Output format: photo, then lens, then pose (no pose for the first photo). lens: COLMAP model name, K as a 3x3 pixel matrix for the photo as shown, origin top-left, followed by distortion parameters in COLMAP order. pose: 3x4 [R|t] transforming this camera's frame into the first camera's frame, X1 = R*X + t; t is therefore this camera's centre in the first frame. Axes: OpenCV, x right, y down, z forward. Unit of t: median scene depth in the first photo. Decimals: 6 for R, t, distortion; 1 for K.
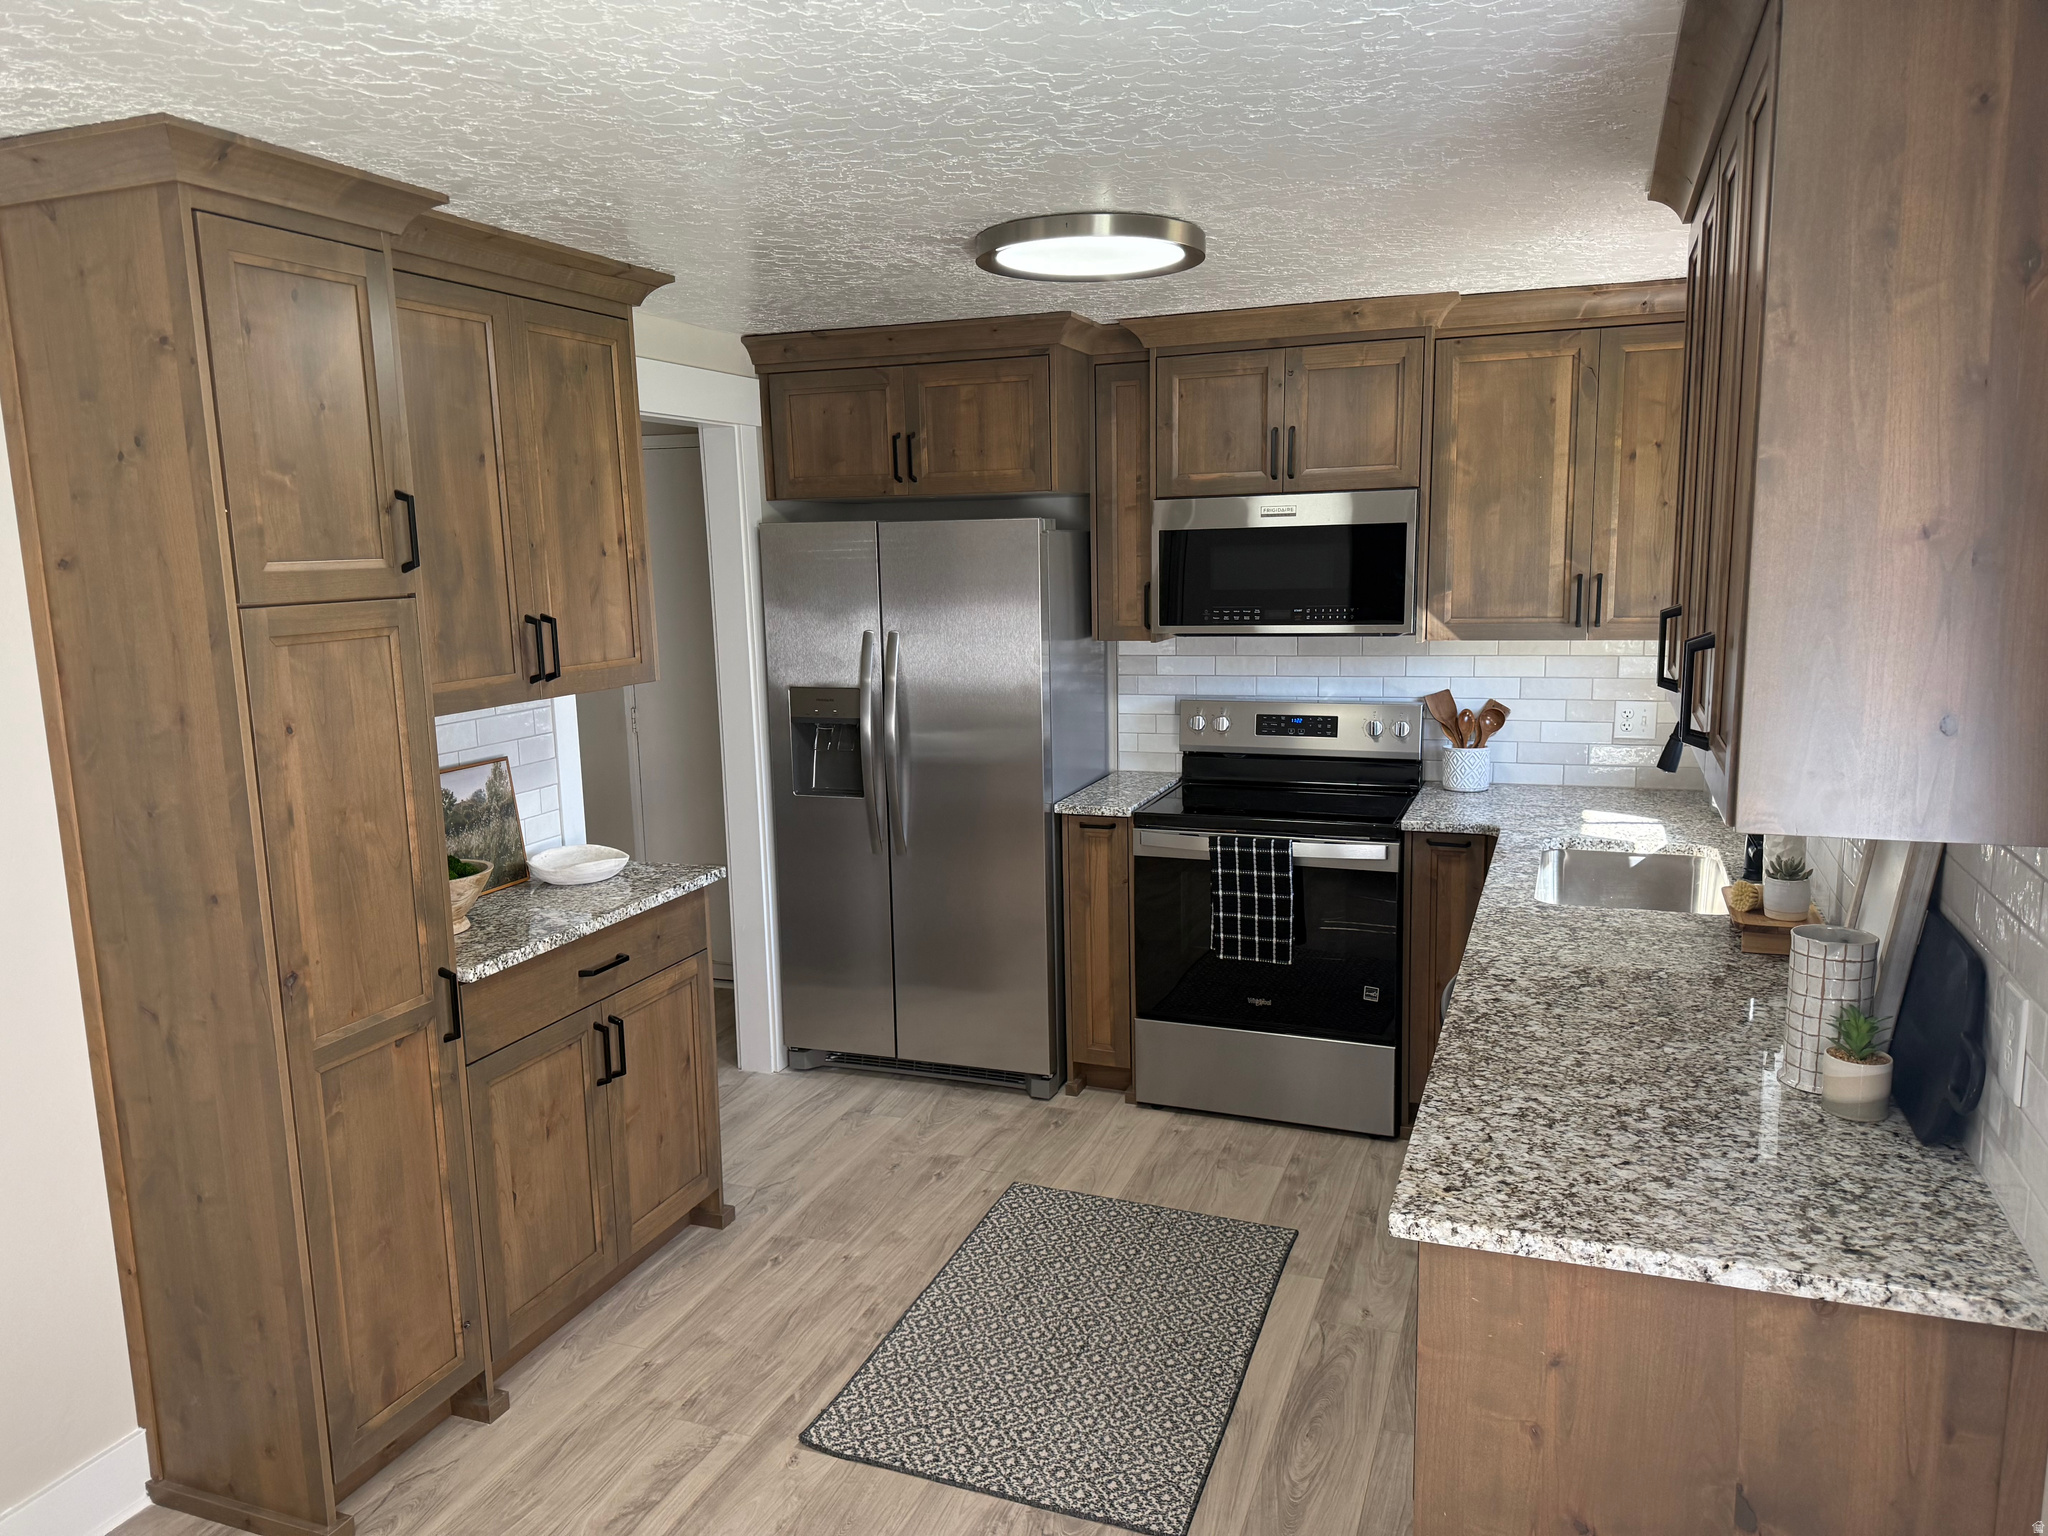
lens RADIAL K [[1445.6, 0, 1011.4], [0, 1445.6, 775.5], [0, 0, 1]] dist [0.063823, -0.068601]
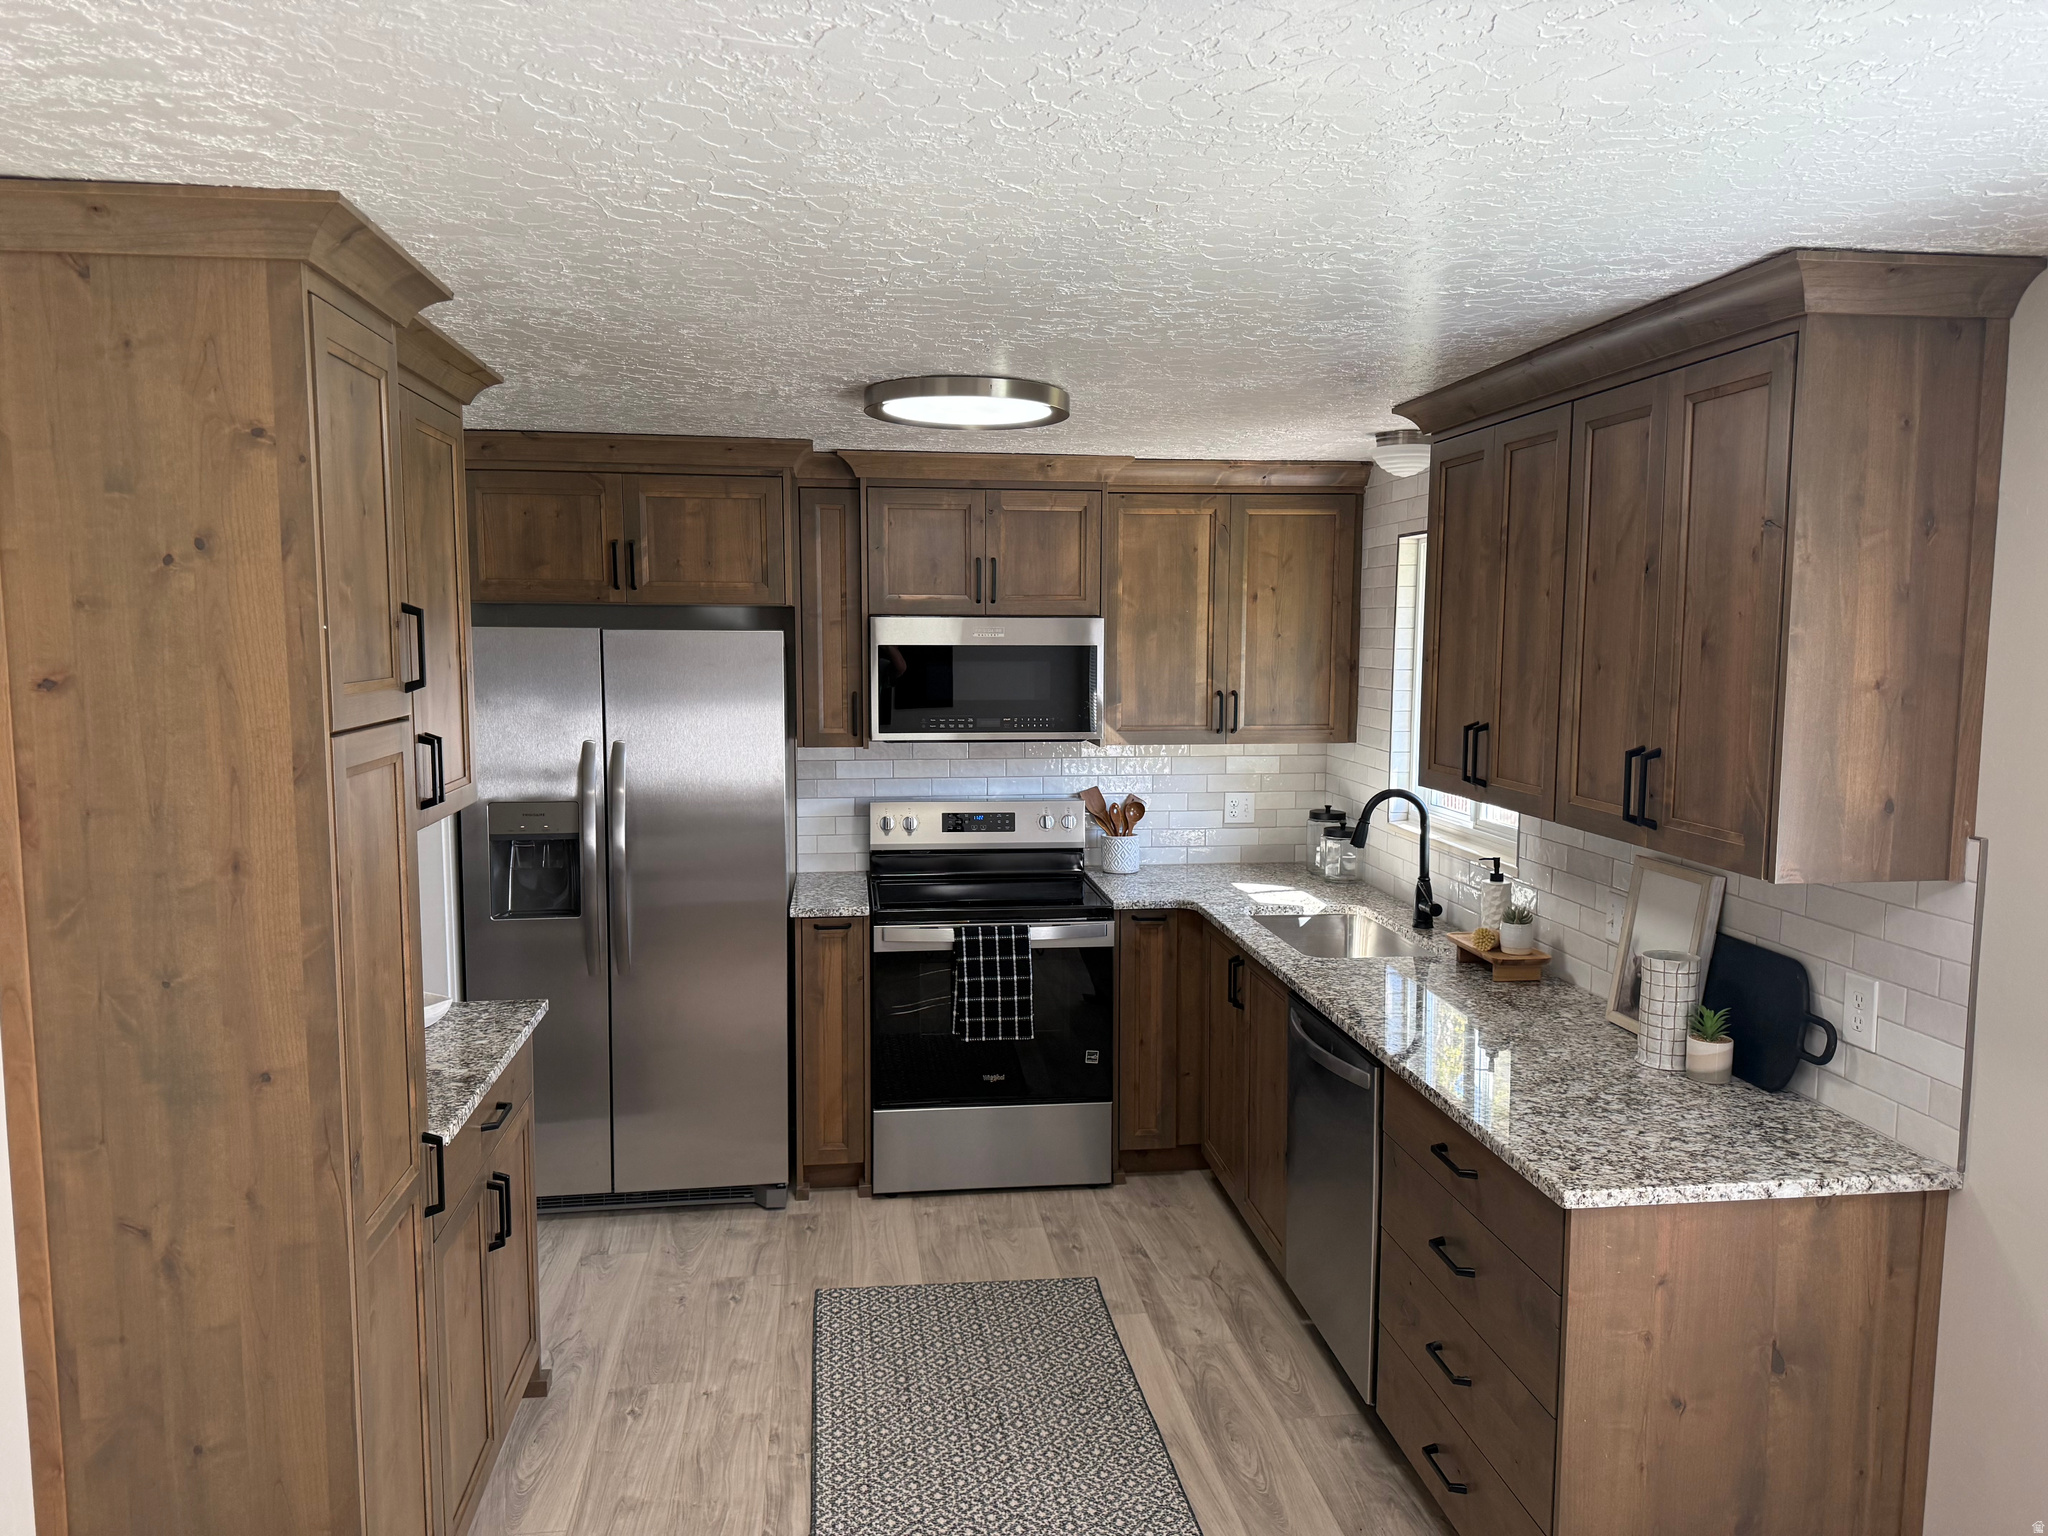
lens RADIAL K [[1445.6, 0, 1019.1], [0, 1445.6, 772.4], [0, 0, 1]] dist [0.063823, -0.068601]
pose [[0.880415, -0.022221, 0.473683, -0.451095], [0.054313, 0.997053, -0.054178, -0.017780], [-0.471083, 0.073426, 0.879027, 0.027068]]
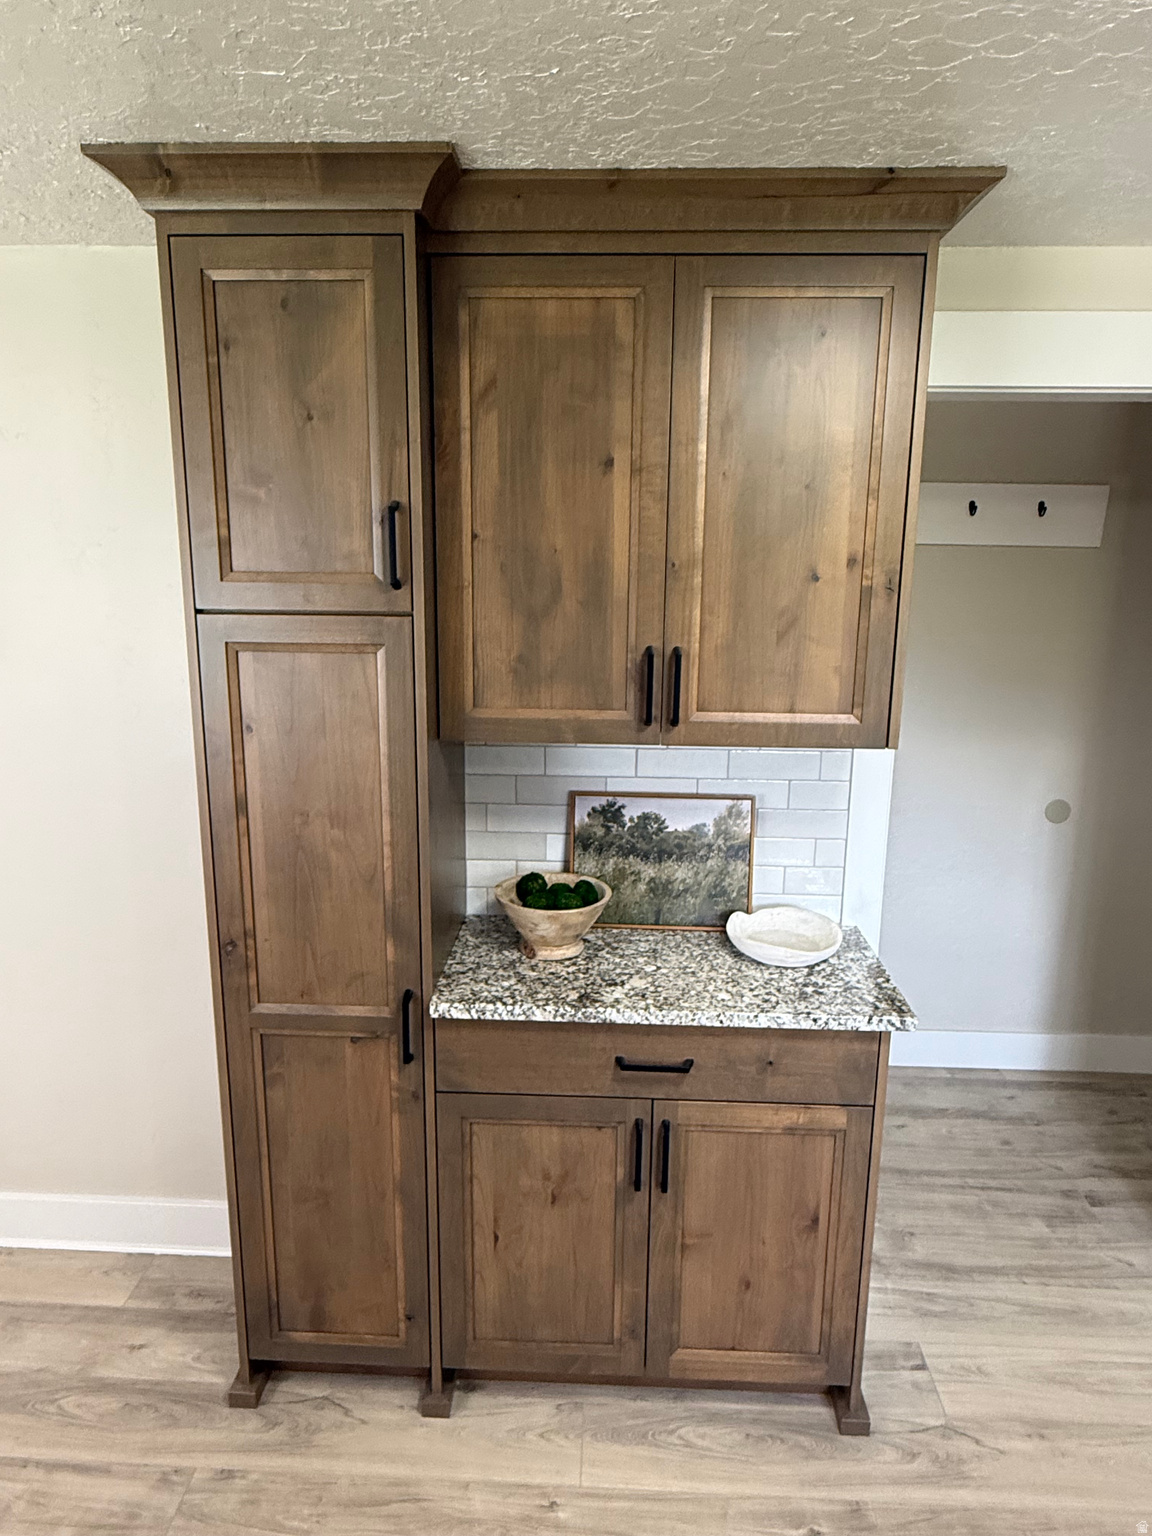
lens RADIAL K [[961.9, 0, 569.0], [0, 961.9, 762.0], [0, 0, 1]] dist [0.004588, 0.003079]
pose [[0.320110, 0.227193, -0.919735, 0.195522], [-0.172165, 0.968605, 0.179343, -0.143102], [0.931605, 0.100937, 0.349175, 0.792550]]
